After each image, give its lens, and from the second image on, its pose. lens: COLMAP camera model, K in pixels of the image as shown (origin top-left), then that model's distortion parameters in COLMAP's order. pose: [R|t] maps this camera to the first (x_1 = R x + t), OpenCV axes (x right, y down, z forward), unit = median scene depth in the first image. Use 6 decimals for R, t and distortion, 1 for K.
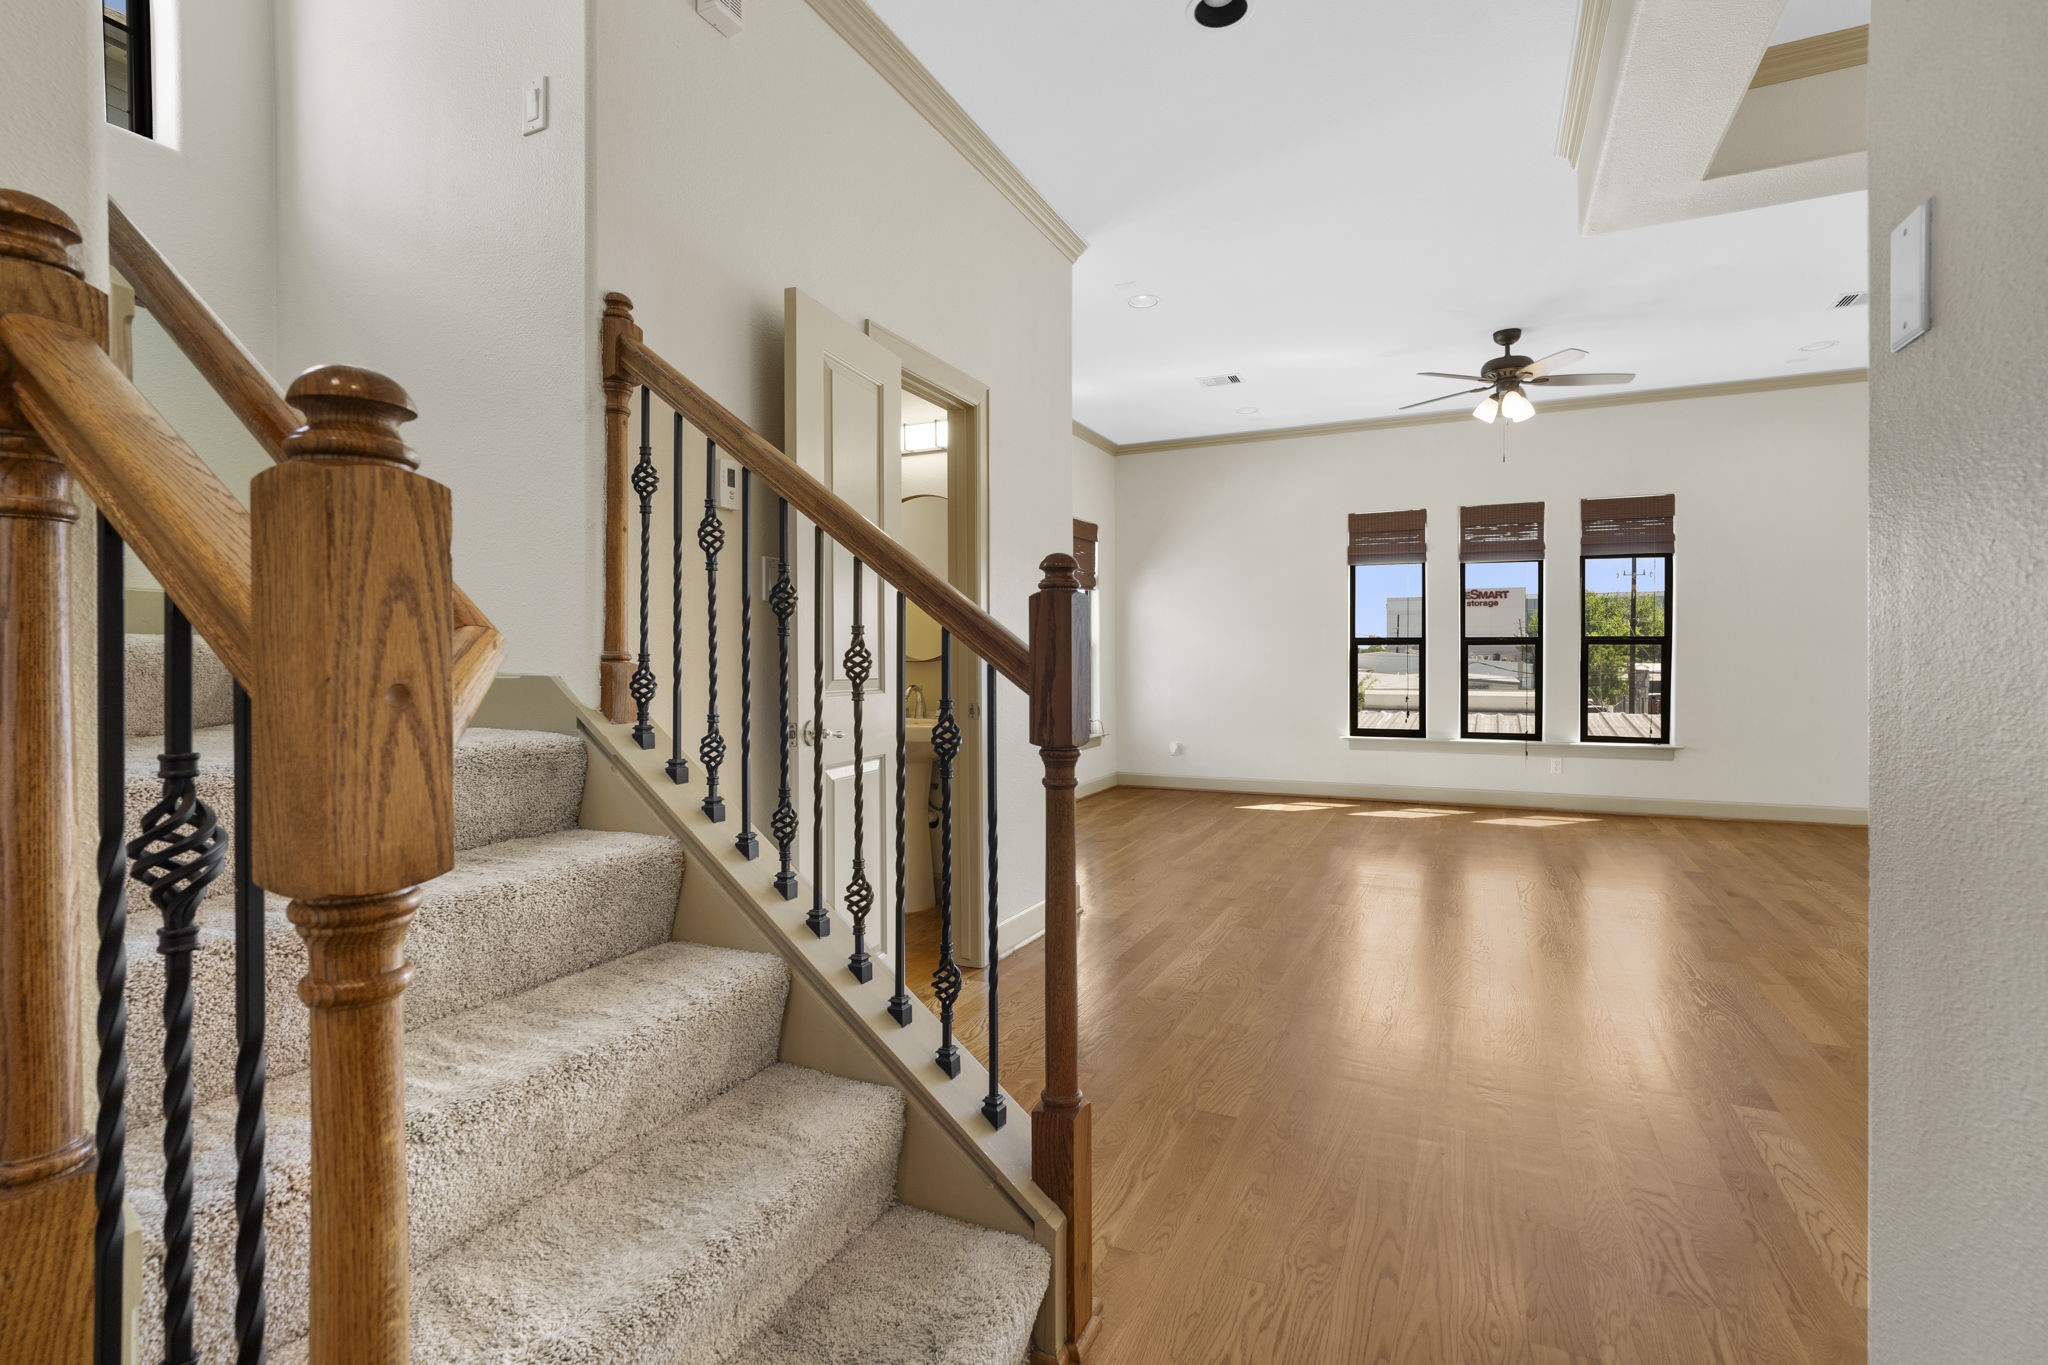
lens RADIAL K [[972.3, 0, 1032.6], [0, 972.3, 646.0], [0, 0, 1]] dist [-0.002381, -0.000419]
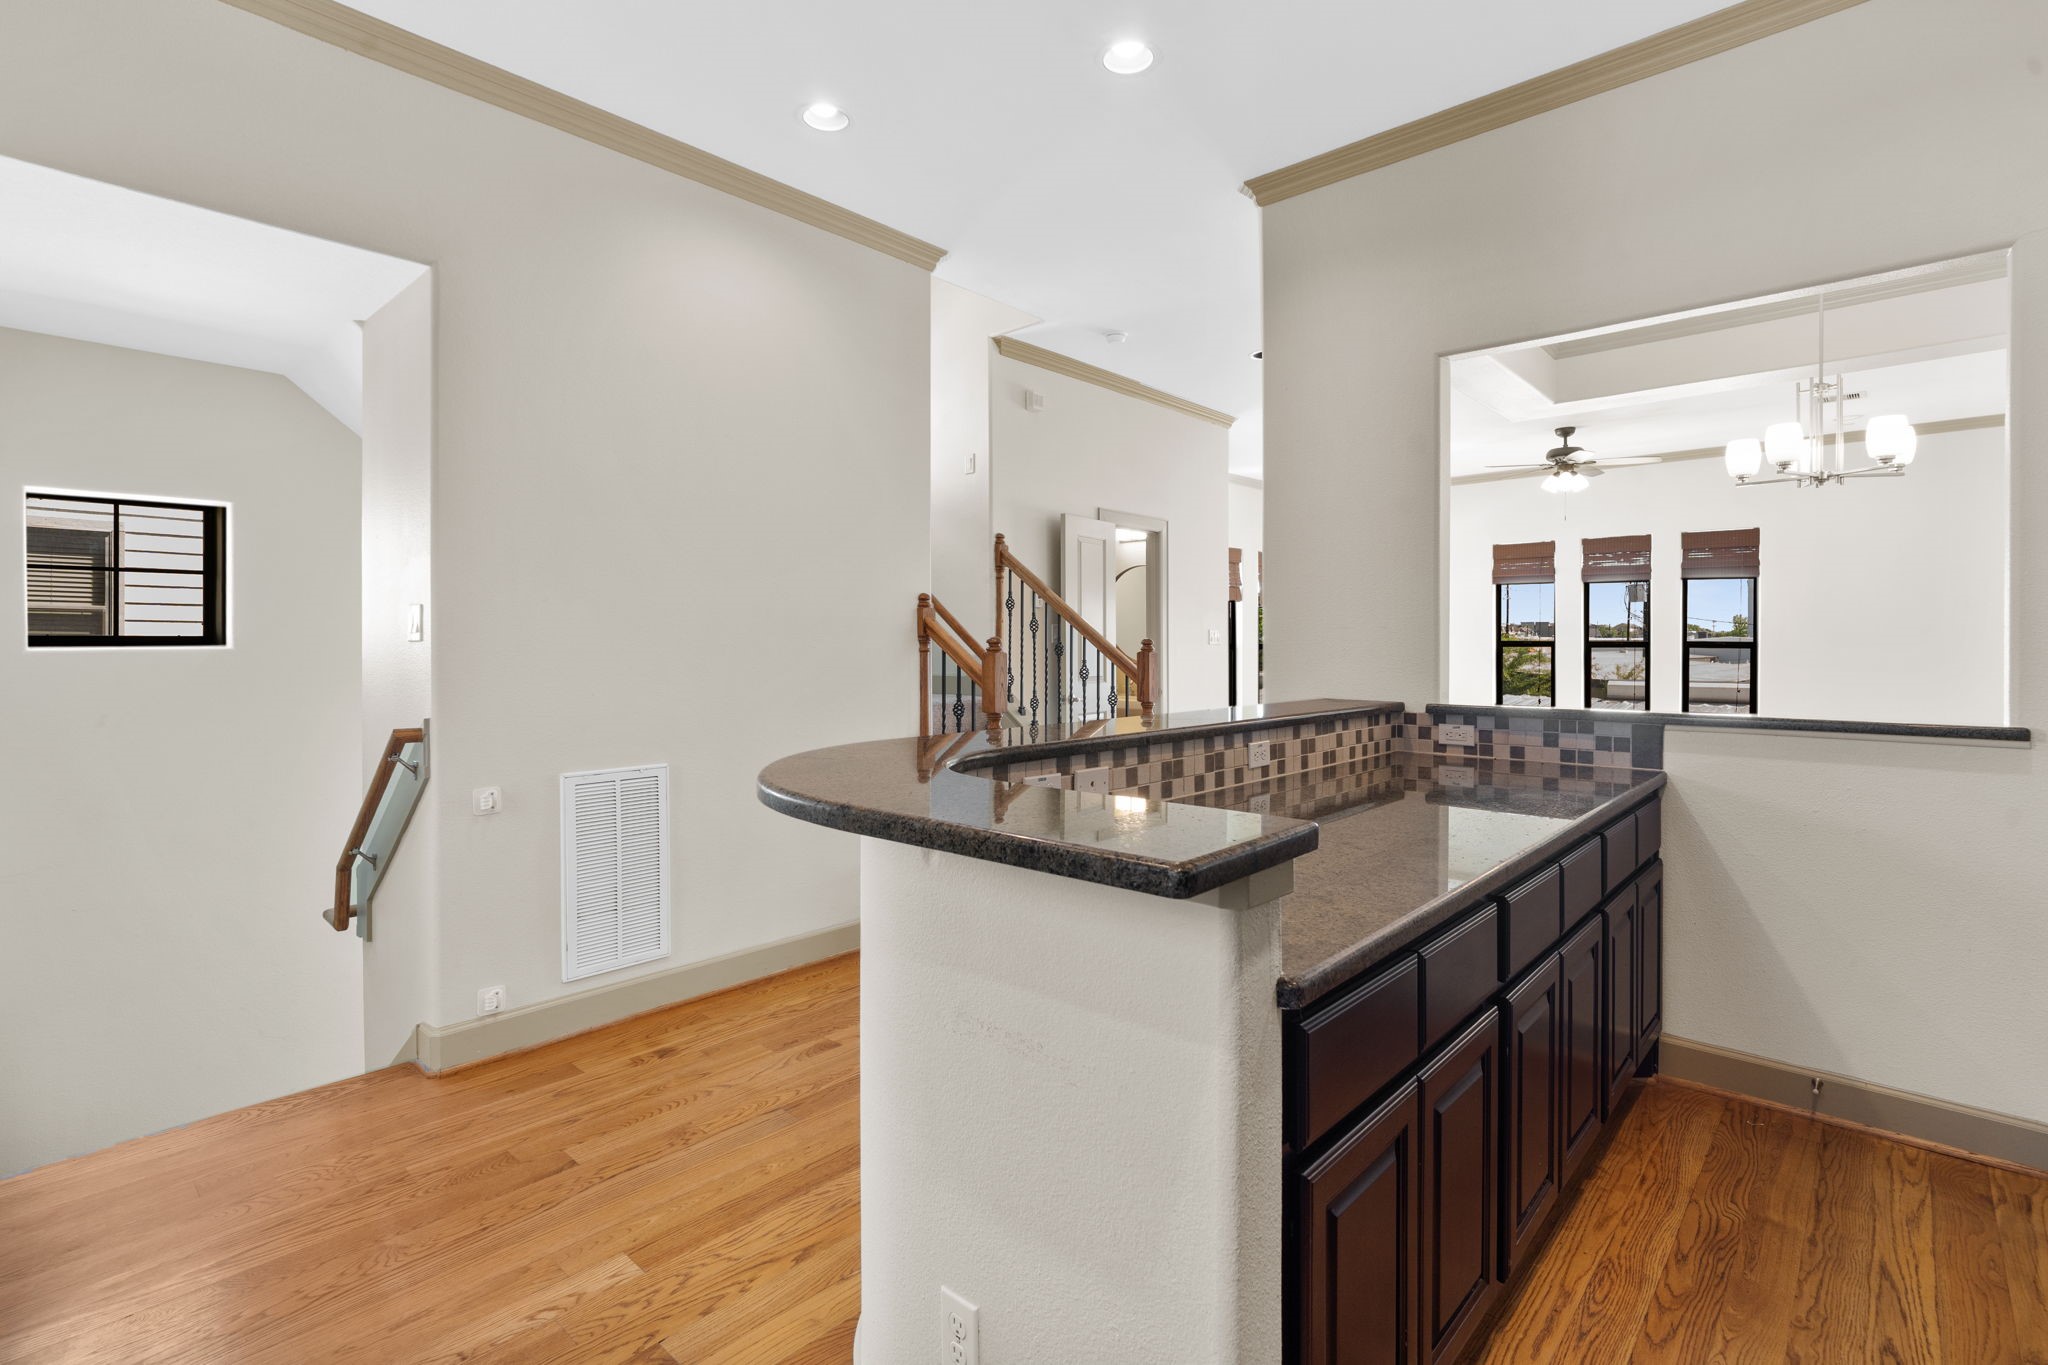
lens RADIAL K [[997.7, 0, 1013.8], [0, 997.7, 671.0], [0, 0, 1]] dist [-0.001170, 0.000368]
pose [[0.952332, 0.010176, -0.304895, 0.456753], [0.003193, 0.999056, 0.043319, -0.102918], [0.305048, -0.042228, 0.951400, -1.634471]]
